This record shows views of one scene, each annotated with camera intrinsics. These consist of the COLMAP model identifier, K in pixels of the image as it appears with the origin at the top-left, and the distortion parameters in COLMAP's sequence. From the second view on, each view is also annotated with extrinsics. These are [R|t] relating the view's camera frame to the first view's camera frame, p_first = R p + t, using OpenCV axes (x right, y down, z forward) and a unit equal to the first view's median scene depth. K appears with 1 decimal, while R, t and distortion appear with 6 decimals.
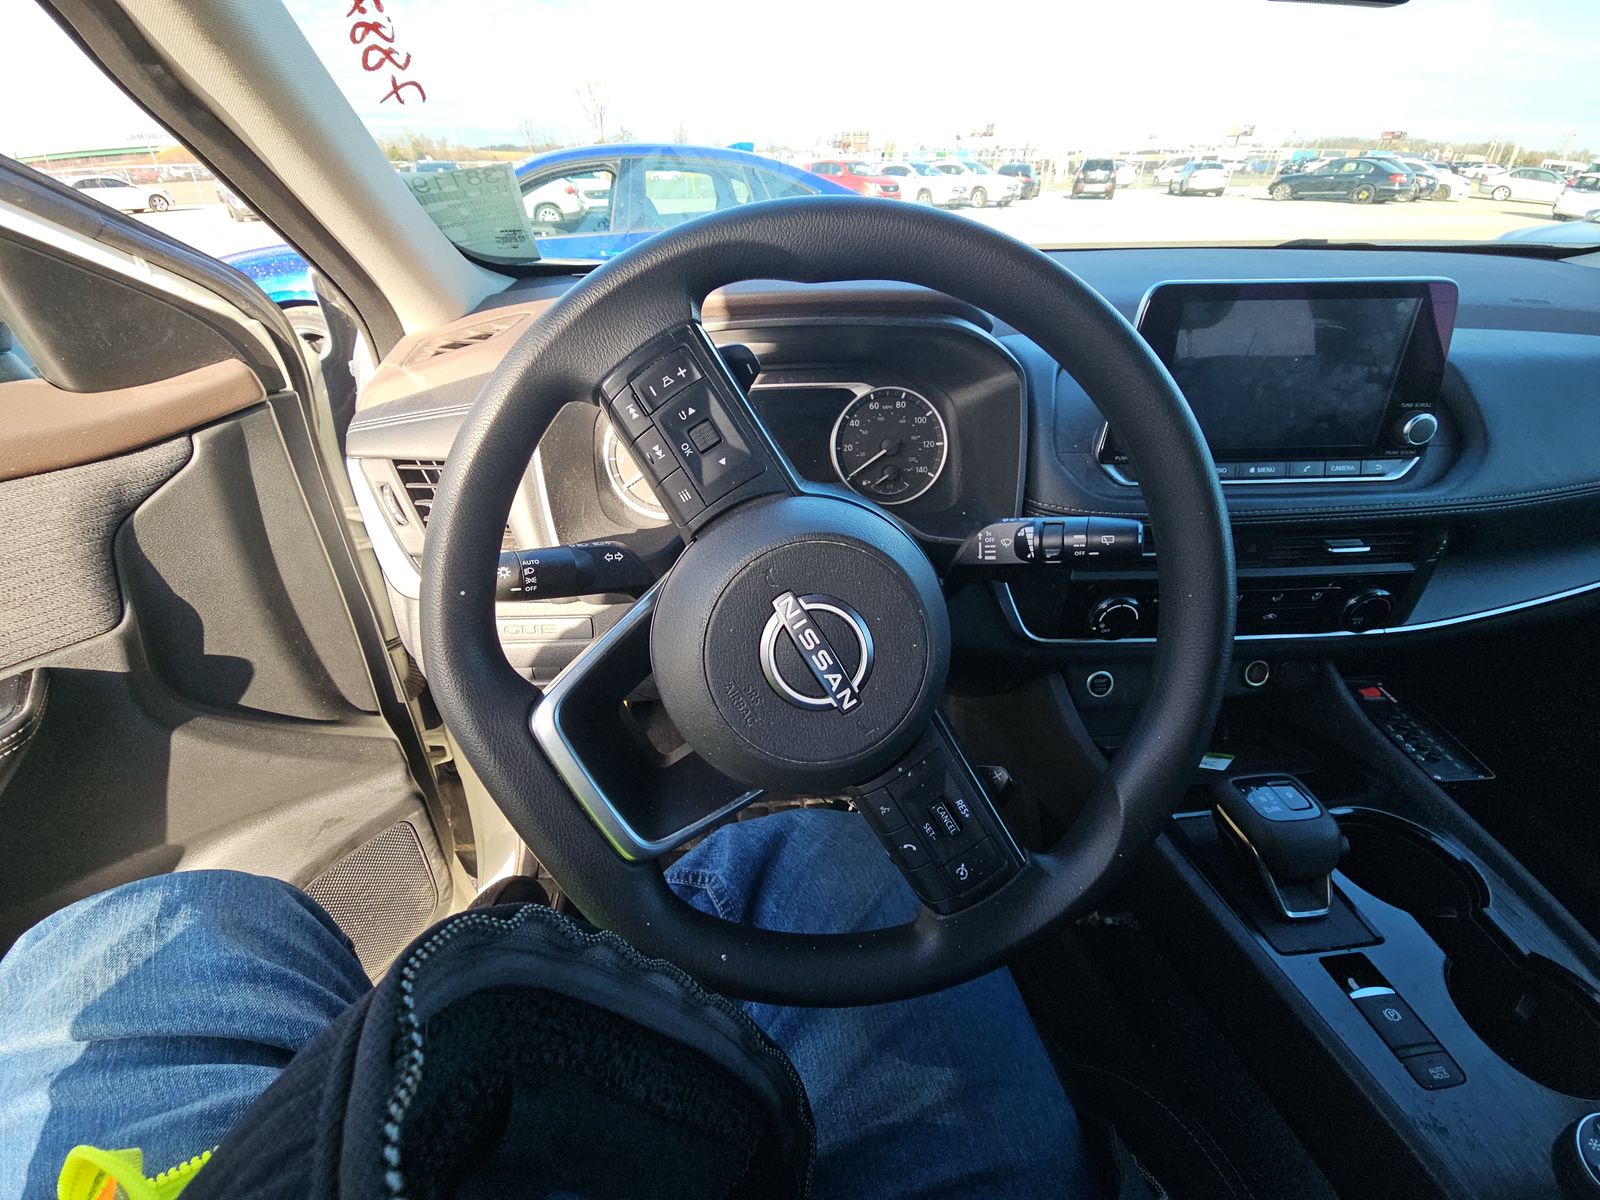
lens RADIAL K [[649.2, 0, 800.0], [0, 649.2, 600.0], [0, 0, 1]] dist [0.002534, -0.005207]
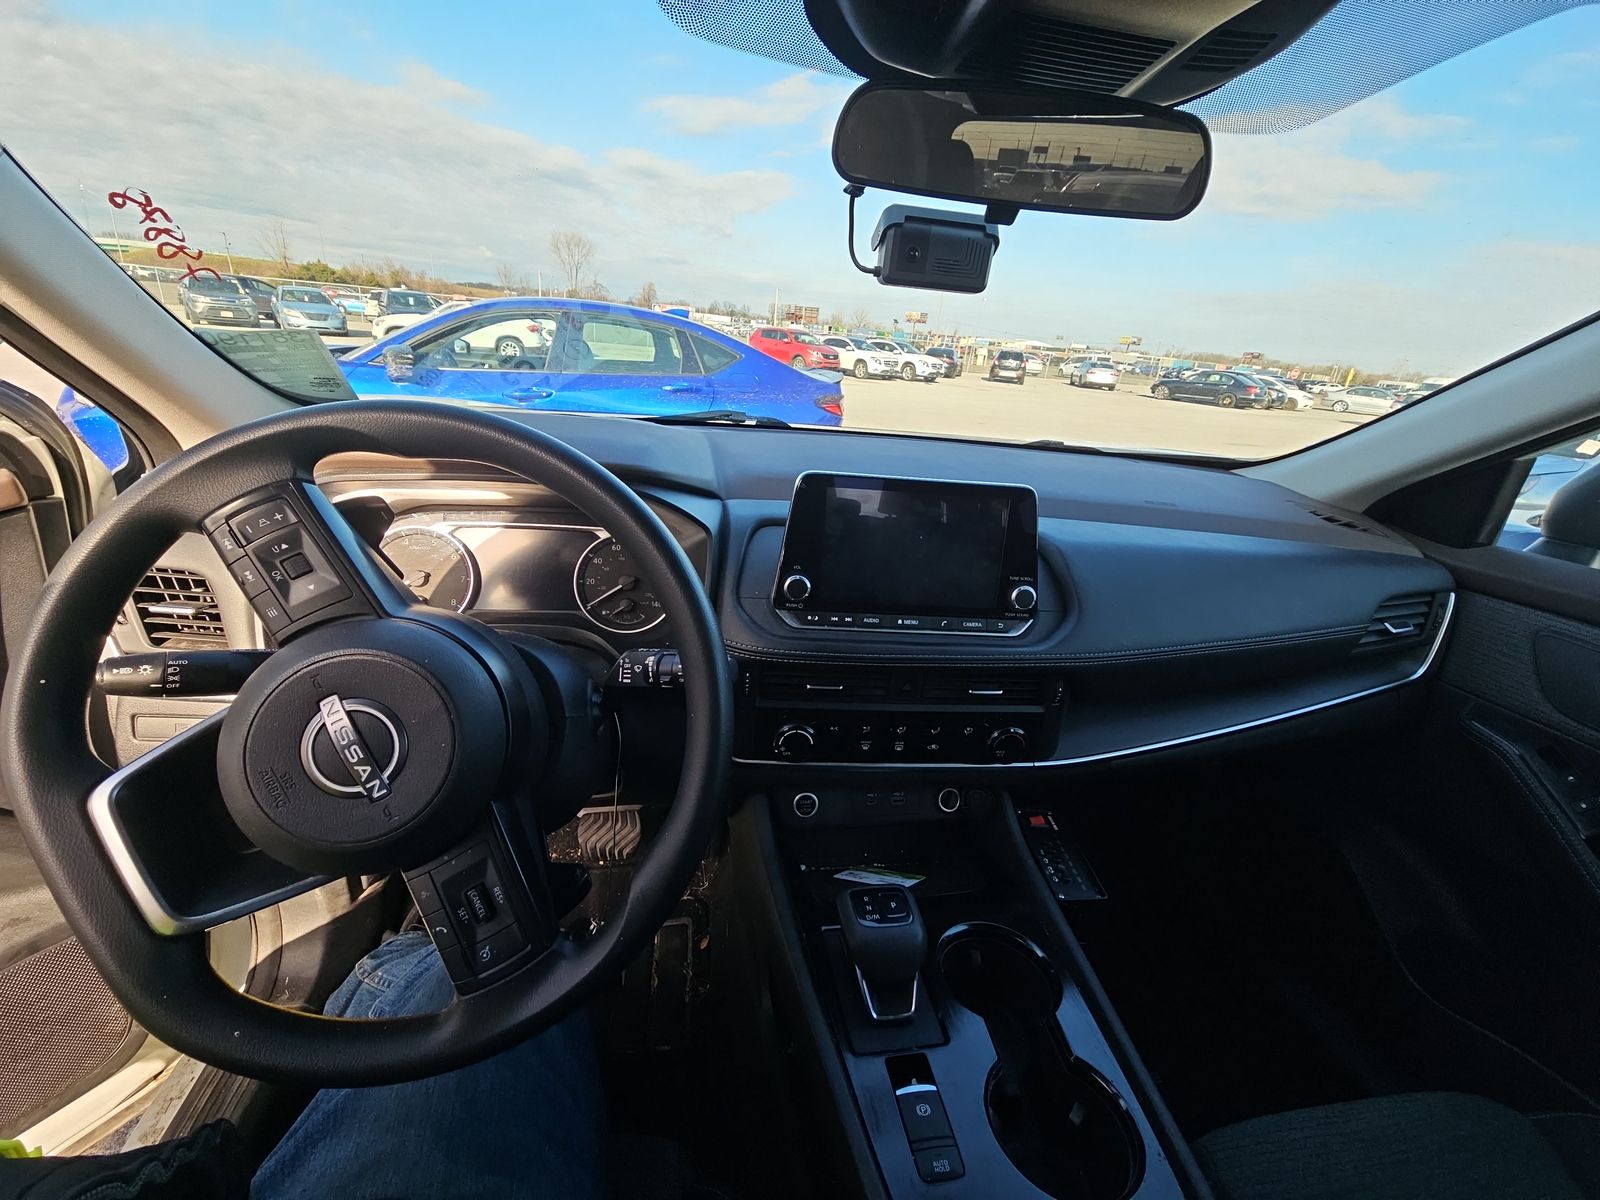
lens RADIAL K [[650.4, 0, 800.0], [0, 650.4, 600.0], [0, 0, 1]] dist [-0.000084, -0.005862]
pose [[0.993351, 0.062757, 0.096516, 0.492522], [-0.042476, 0.978997, -0.199400, 0.012986], [-0.107003, 0.193975, 0.975153, -0.215005]]
